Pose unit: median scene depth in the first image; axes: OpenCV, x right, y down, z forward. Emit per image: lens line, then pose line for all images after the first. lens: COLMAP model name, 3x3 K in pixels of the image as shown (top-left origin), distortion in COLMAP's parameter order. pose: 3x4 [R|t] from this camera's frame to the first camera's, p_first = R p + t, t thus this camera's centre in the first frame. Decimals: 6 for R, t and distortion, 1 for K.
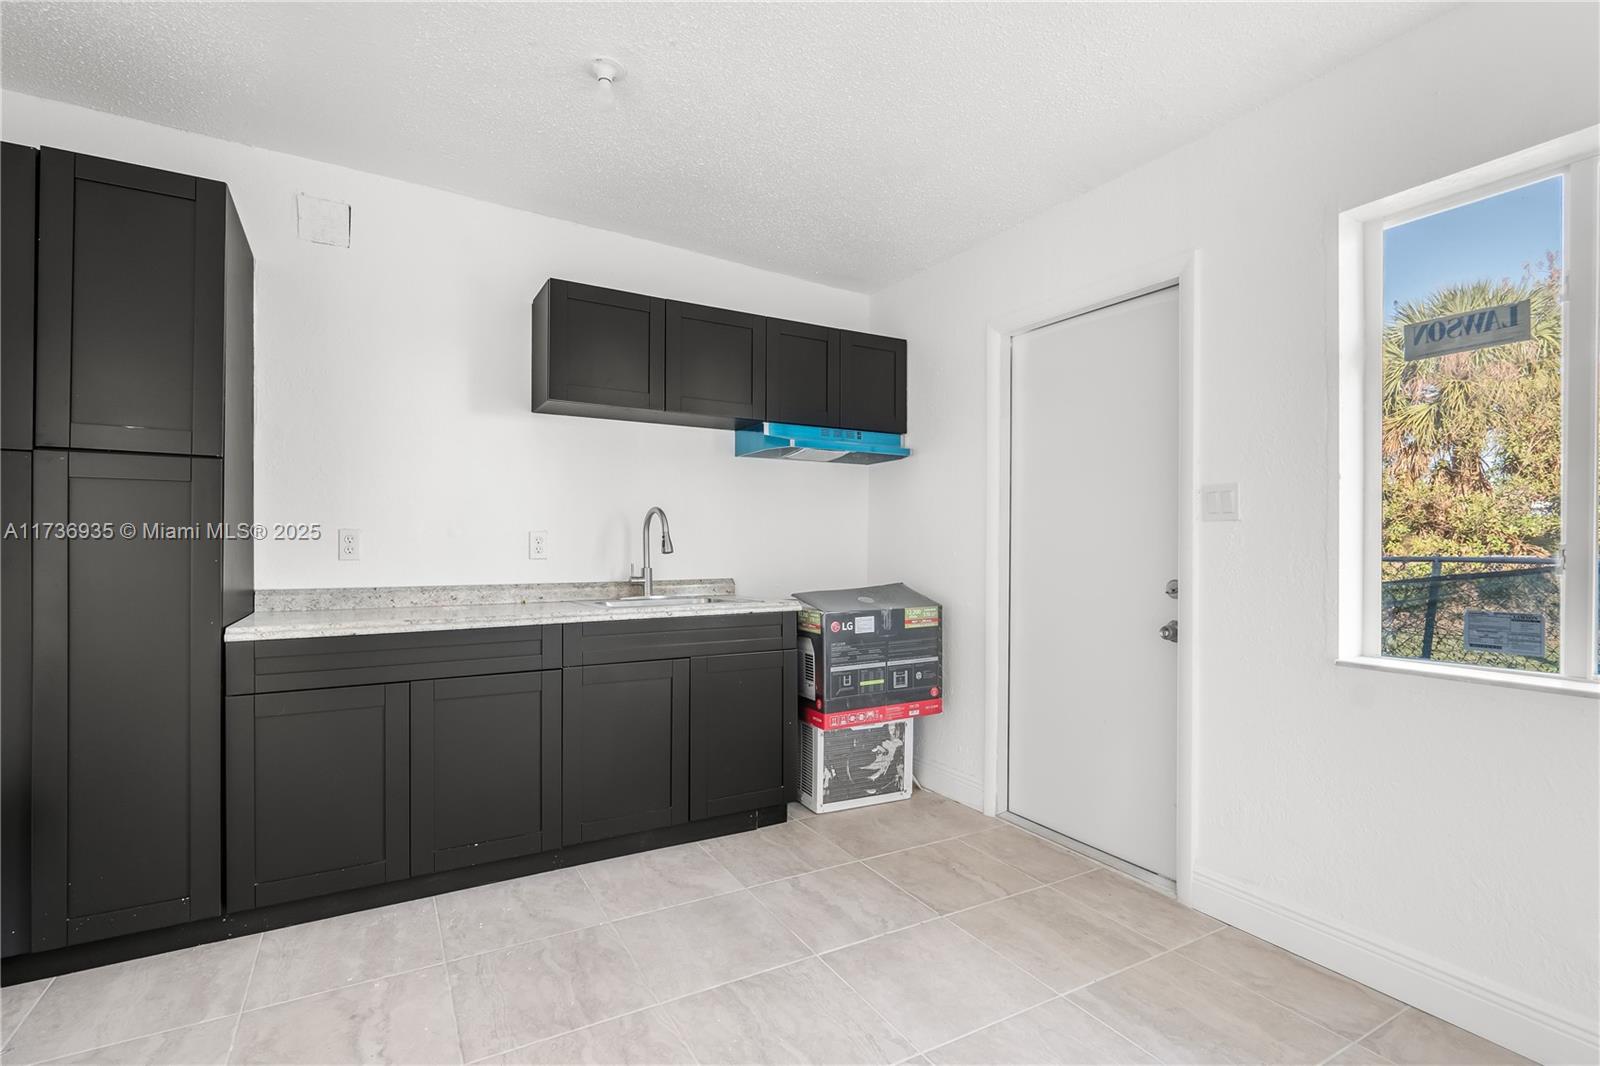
lens RADIAL K [[743.9, 0, 800.6], [0, 743.9, 544.0], [0, 0, 1]] dist [-0.006247, 0.001562]
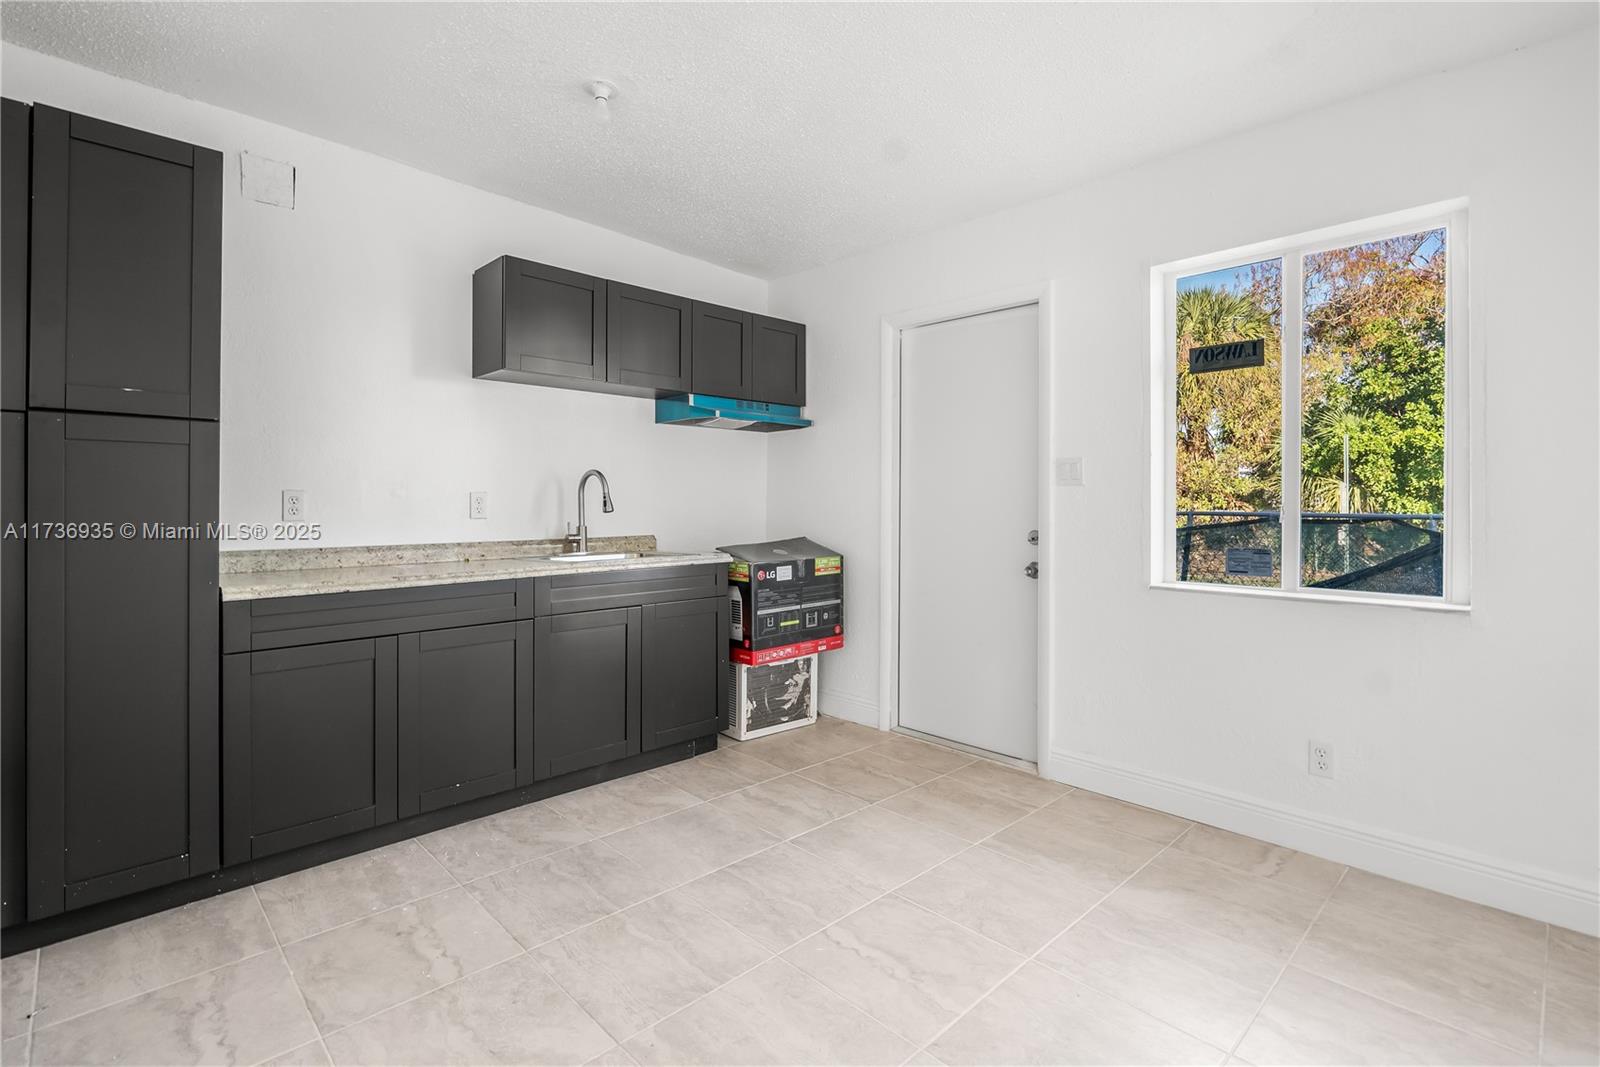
lens RADIAL K [[743.9, 0, 812.4], [0, 743.9, 503.3], [0, 0, 1]] dist [-0.006247, 0.001562]
pose [[0.966937, -0.003056, 0.254997, -0.206172], [0.002773, 0.999995, 0.001470, -0.002080], [-0.255000, -0.000714, 0.966941, -0.160189]]
